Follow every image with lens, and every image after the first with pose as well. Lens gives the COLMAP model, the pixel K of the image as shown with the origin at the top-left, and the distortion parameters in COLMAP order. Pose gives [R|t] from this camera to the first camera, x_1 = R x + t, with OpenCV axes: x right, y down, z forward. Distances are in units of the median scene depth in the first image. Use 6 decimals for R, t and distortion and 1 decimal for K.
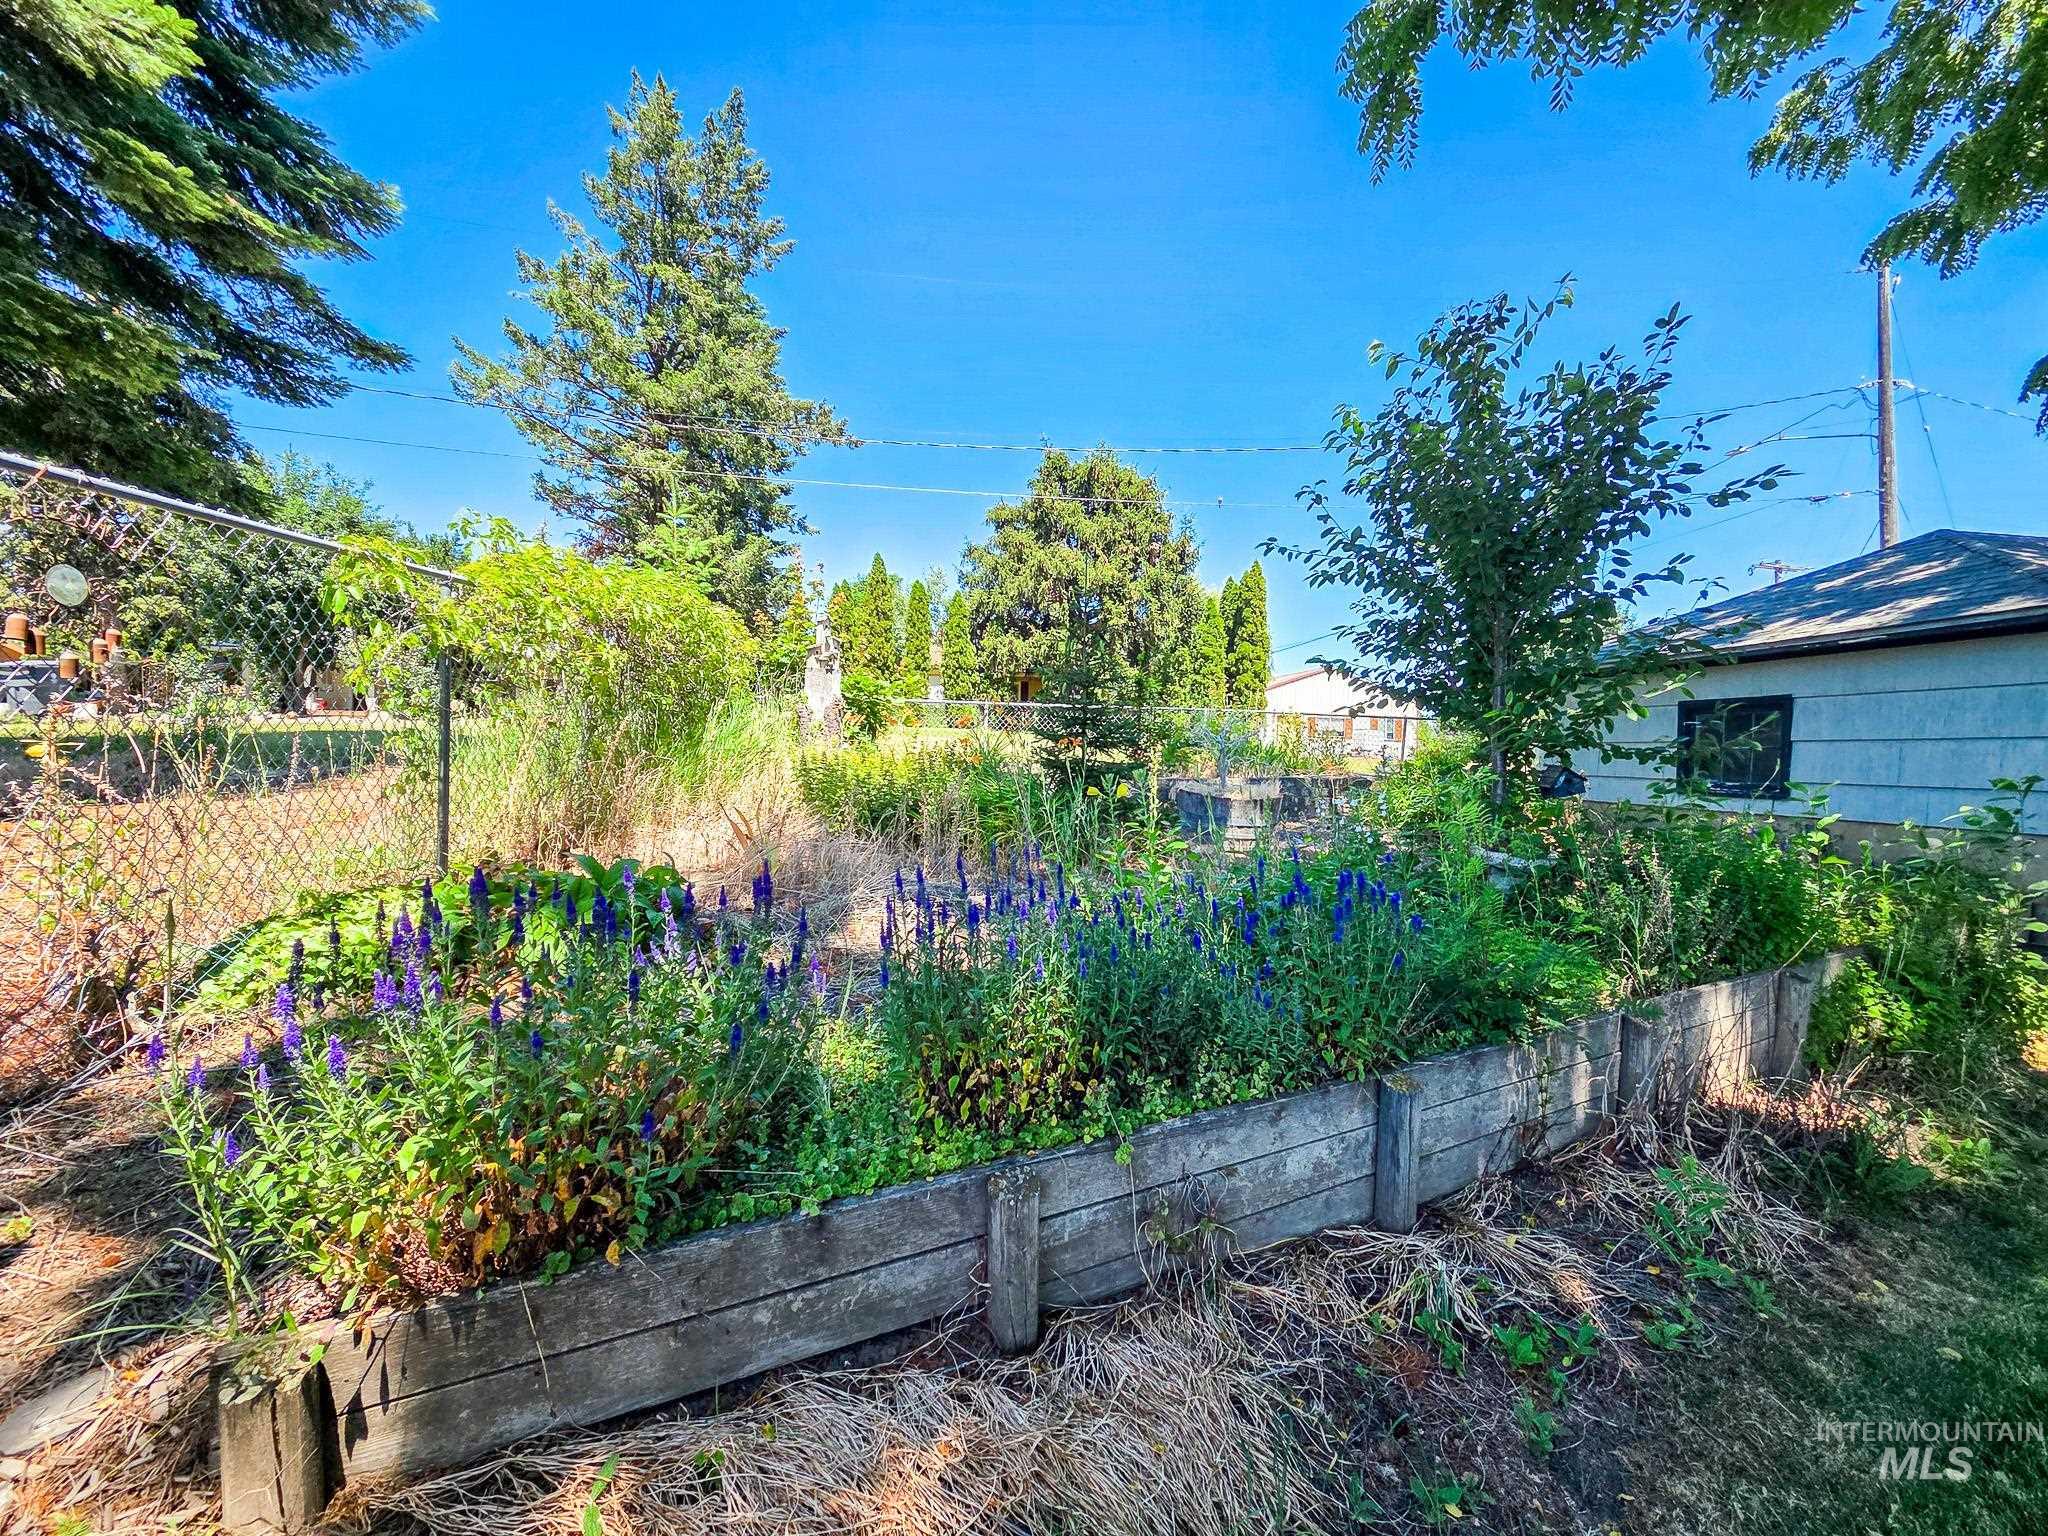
lens RADIAL K [[832.4, 0, 1044.7], [0, 832.4, 762.5], [0, 0, 1]] dist [0.001869, -0.000945]
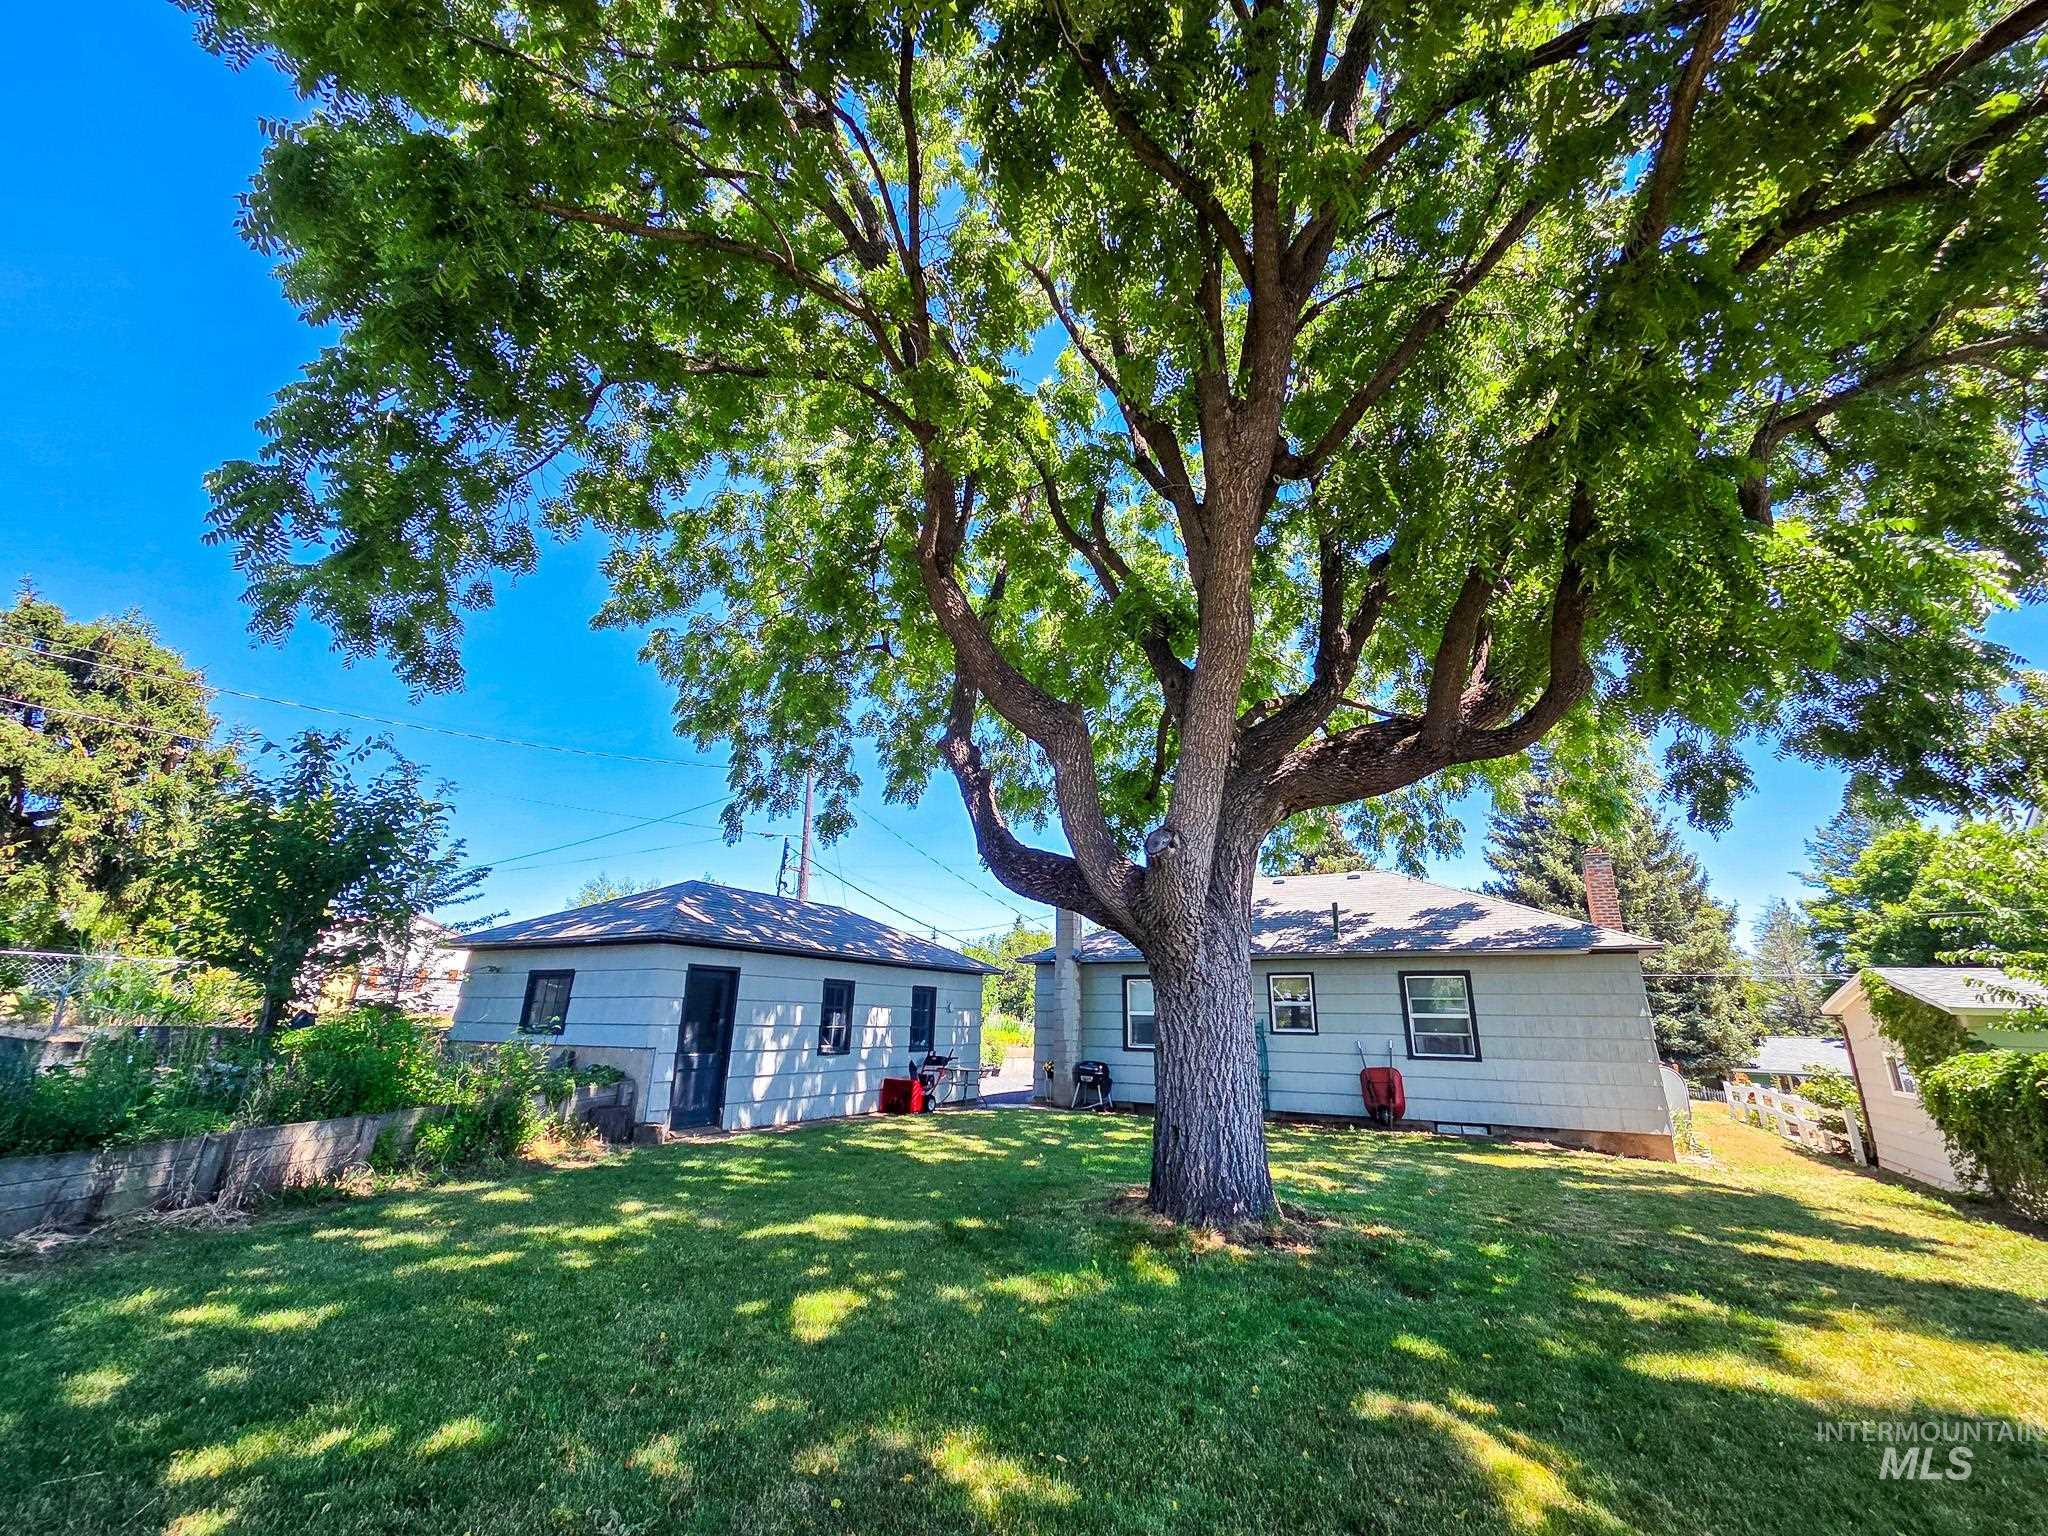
lens RADIAL K [[832.4, 0, 1044.7], [0, 832.4, 762.5], [0, 0, 1]] dist [0.001869, -0.000945]
pose [[0.601702, 0.227886, 0.765521, 0.017080], [0.006341, 0.957041, -0.289883, 0.003502], [-0.798695, 0.179278, 0.574409, -0.200710]]
